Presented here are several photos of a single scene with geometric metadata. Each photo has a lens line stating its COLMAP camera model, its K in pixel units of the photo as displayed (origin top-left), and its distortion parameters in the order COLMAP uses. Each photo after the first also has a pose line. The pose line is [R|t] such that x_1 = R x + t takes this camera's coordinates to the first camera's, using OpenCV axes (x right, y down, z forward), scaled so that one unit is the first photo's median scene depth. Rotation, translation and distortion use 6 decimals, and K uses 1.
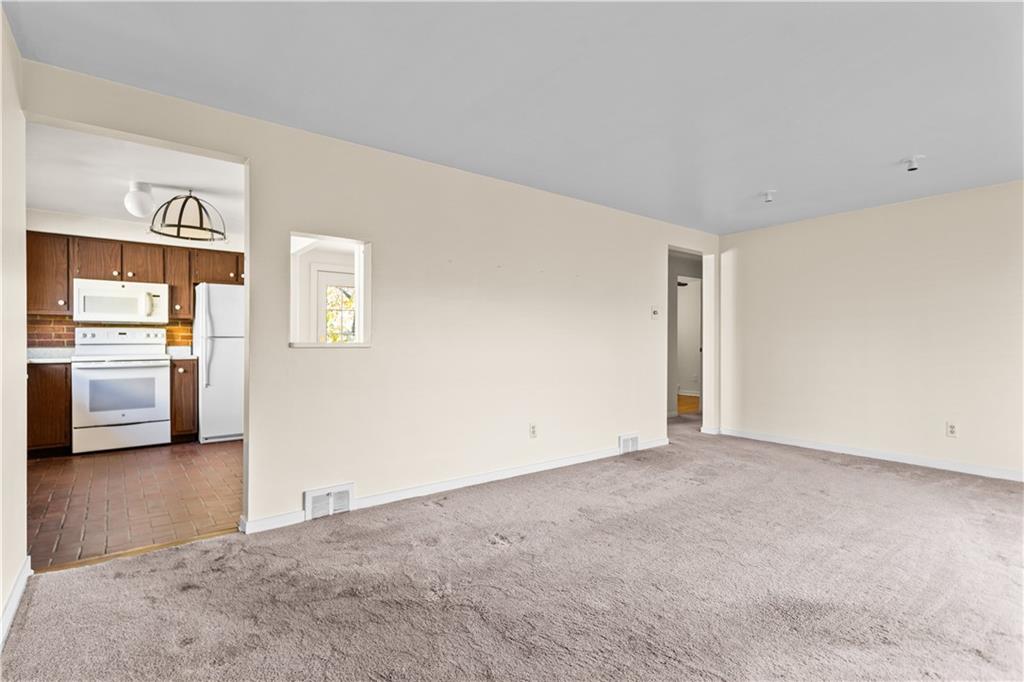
lens RADIAL K [[492.0, 0, 487.1], [0, 492.0, 343.8], [0, 0, 1]] dist [0.011683, -0.000587]
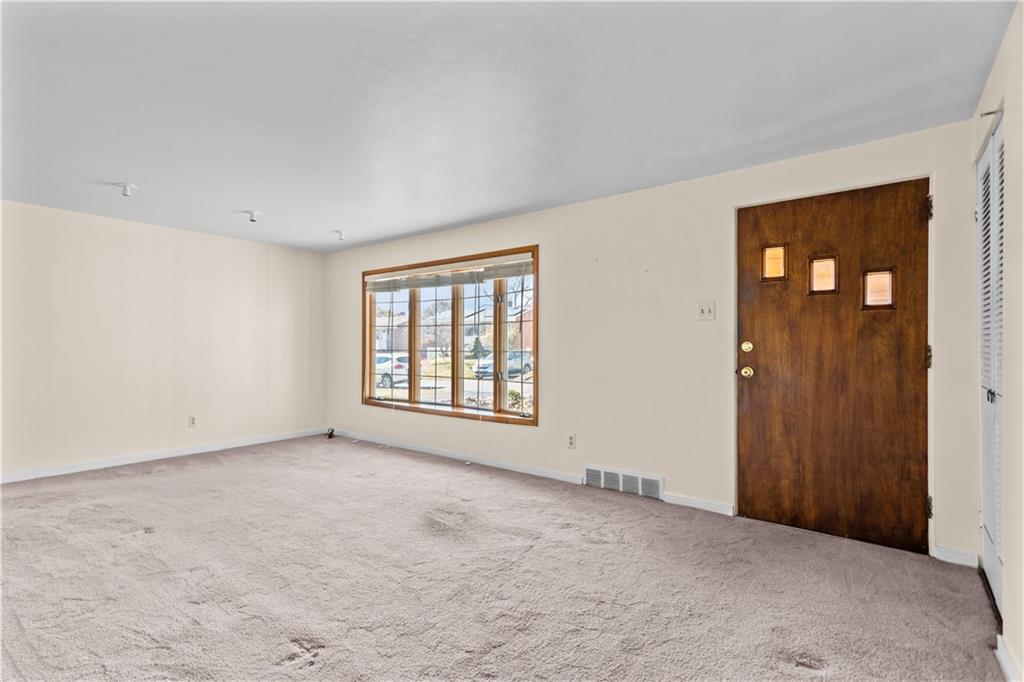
lens RADIAL K [[492.0, 0, 487.1], [0, 492.0, 343.8], [0, 0, 1]] dist [0.011683, -0.000587]
pose [[-0.249748, -0.000455, 0.968311, -0.568999], [0.001167, 0.999999, 0.000771, -0.026339], [-0.968310, 0.001323, -0.249747, 0.757058]]
